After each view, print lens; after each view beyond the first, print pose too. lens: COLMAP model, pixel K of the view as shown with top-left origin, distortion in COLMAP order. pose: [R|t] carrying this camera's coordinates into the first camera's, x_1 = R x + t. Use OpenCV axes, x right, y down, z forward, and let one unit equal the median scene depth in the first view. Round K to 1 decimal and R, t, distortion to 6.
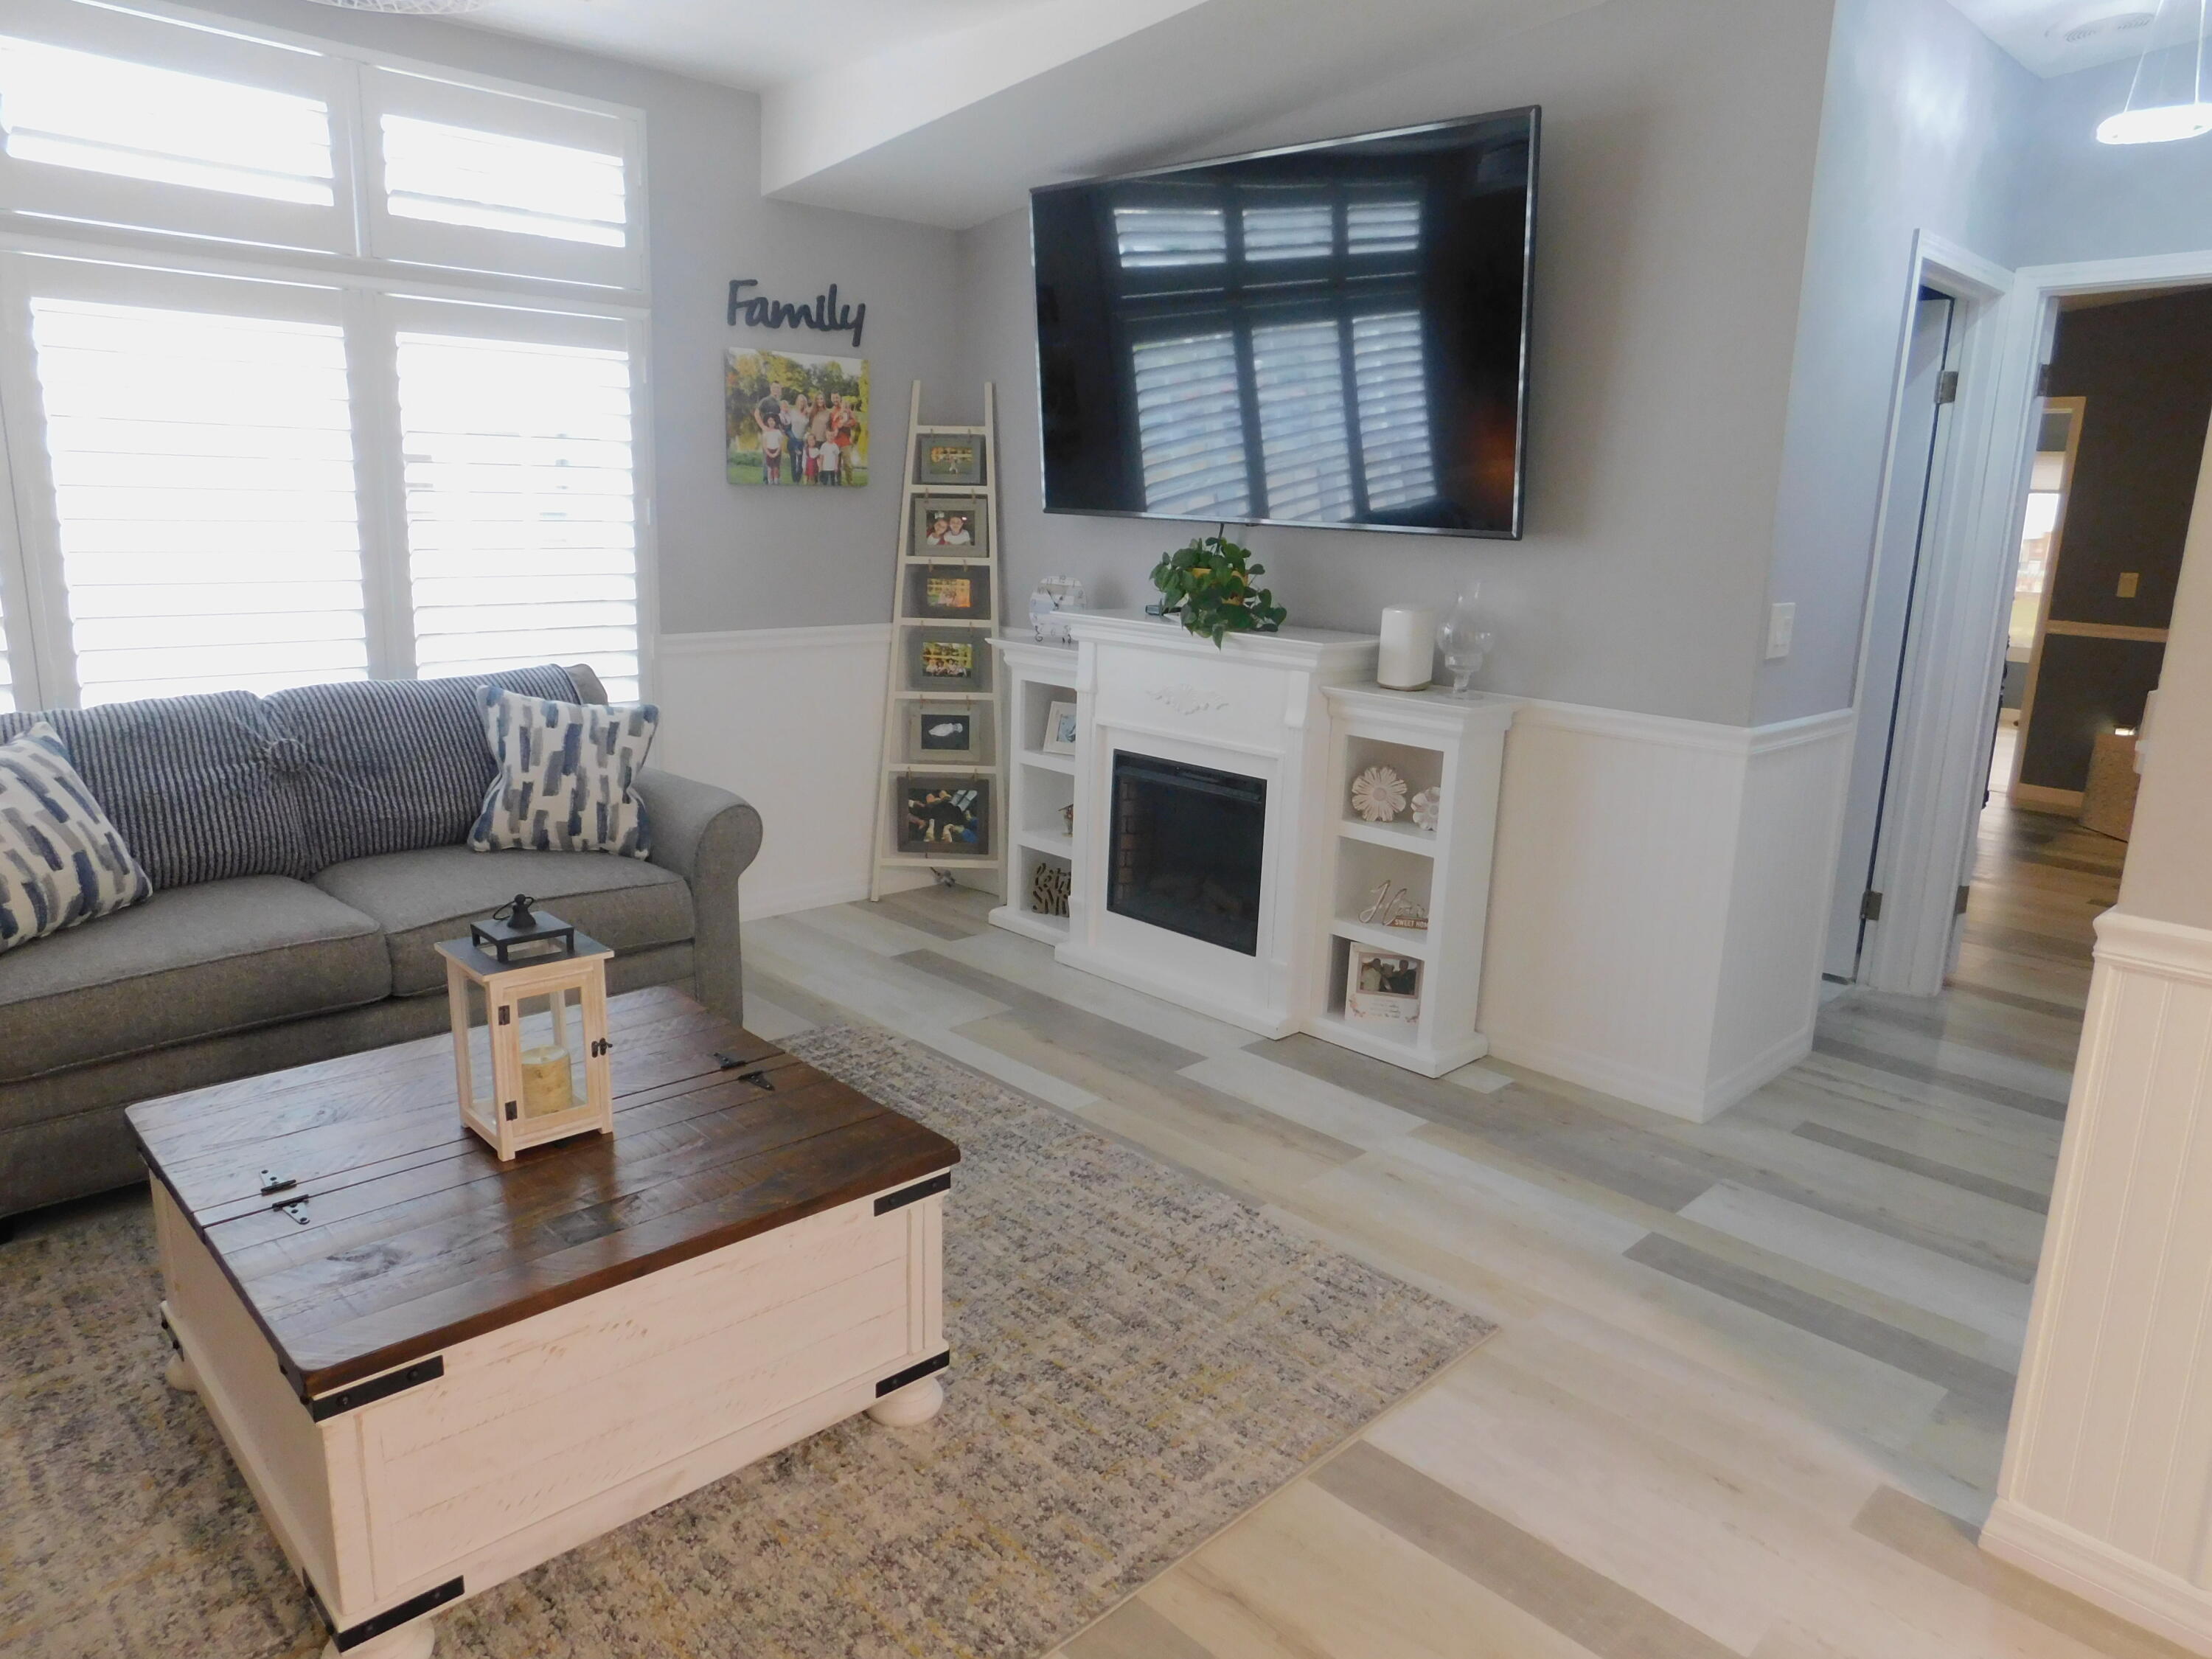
lens RADIAL K [[1446.4, 0, 1114.9], [0, 1446.4, 823.0], [0, 0, 1]] dist [-0.076578, 0.053508]
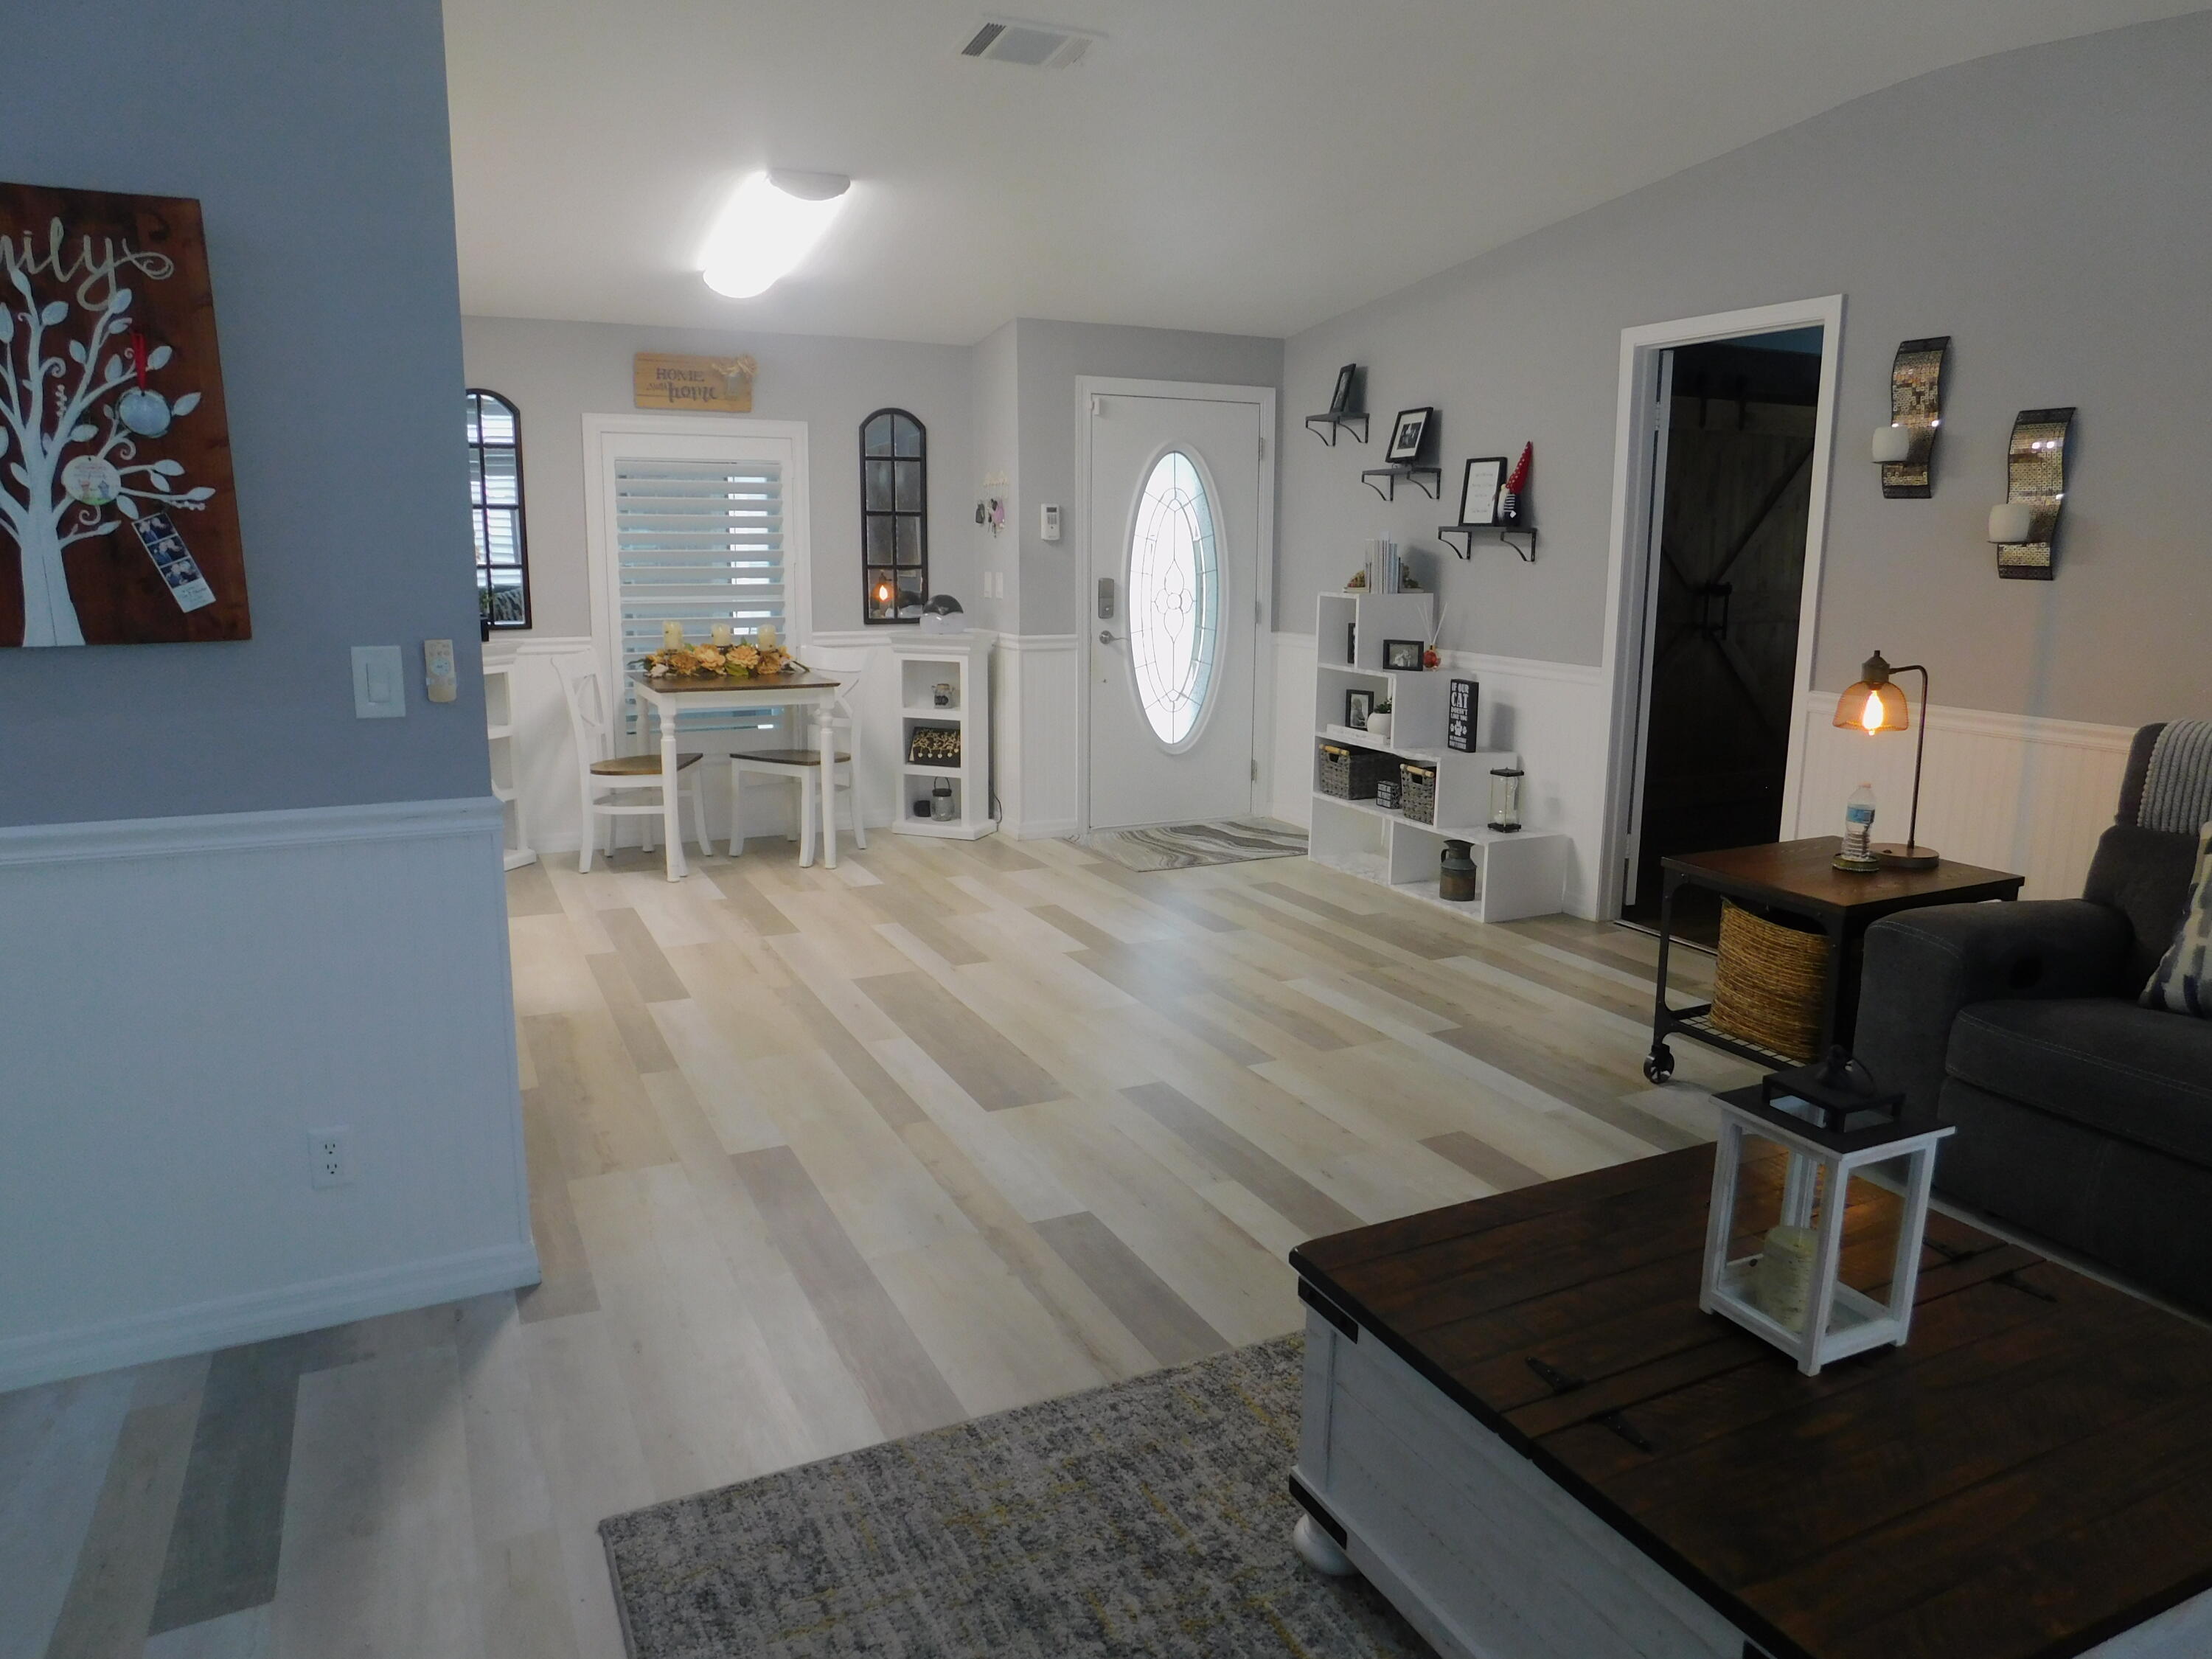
lens RADIAL K [[1446.4, 0, 1114.9], [0, 1446.4, 823.0], [0, 0, 1]] dist [-0.076578, 0.053508]
pose [[-0.947933, -0.101155, 0.301977, -0.236122], [0.031496, 0.913790, 0.404965, -0.366754], [-0.316908, 0.393391, -0.863026, 1.613840]]
